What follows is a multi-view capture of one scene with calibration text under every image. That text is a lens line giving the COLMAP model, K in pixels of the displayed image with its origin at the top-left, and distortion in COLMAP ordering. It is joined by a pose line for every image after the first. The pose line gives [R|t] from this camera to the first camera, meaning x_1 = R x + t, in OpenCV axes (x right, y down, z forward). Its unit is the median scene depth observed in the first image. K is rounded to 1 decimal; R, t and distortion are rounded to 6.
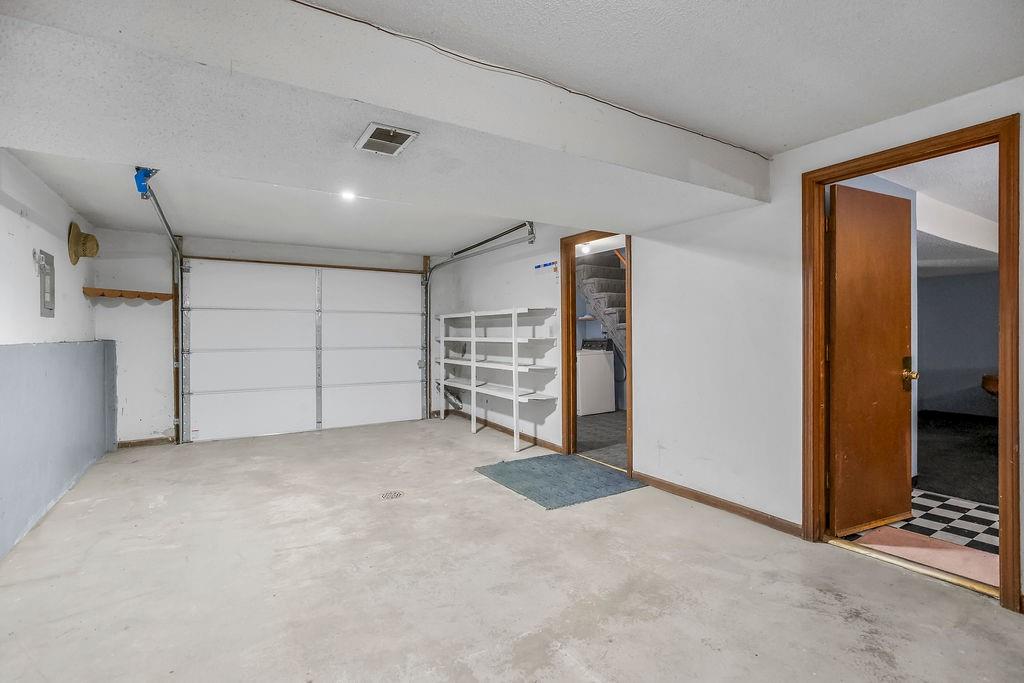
lens RADIAL K [[470.9, 0, 517.8], [0, 470.9, 336.2], [0, 0, 1]] dist [-0.009119, 0.002894]
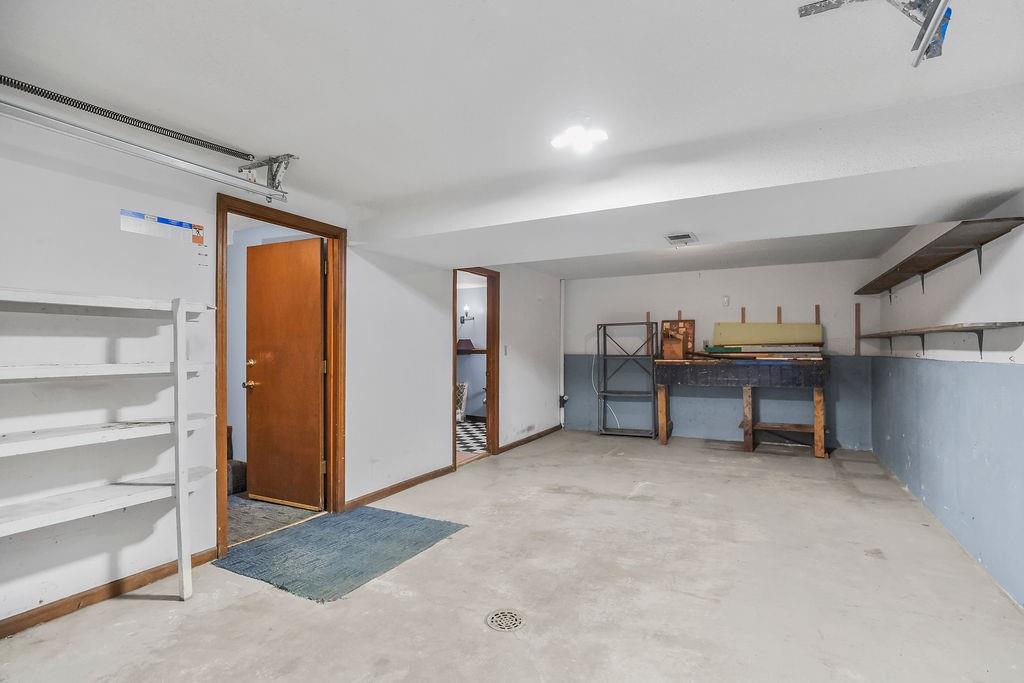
lens RADIAL K [[470.9, 0, 520.0], [0, 470.9, 347.3], [0, 0, 1]] dist [-0.009119, 0.002894]
pose [[-0.481657, 0.010826, 0.876293, -0.905286], [0.008116, 0.999936, -0.007893, -0.008735], [-0.876322, 0.003310, -0.481714, 1.423089]]
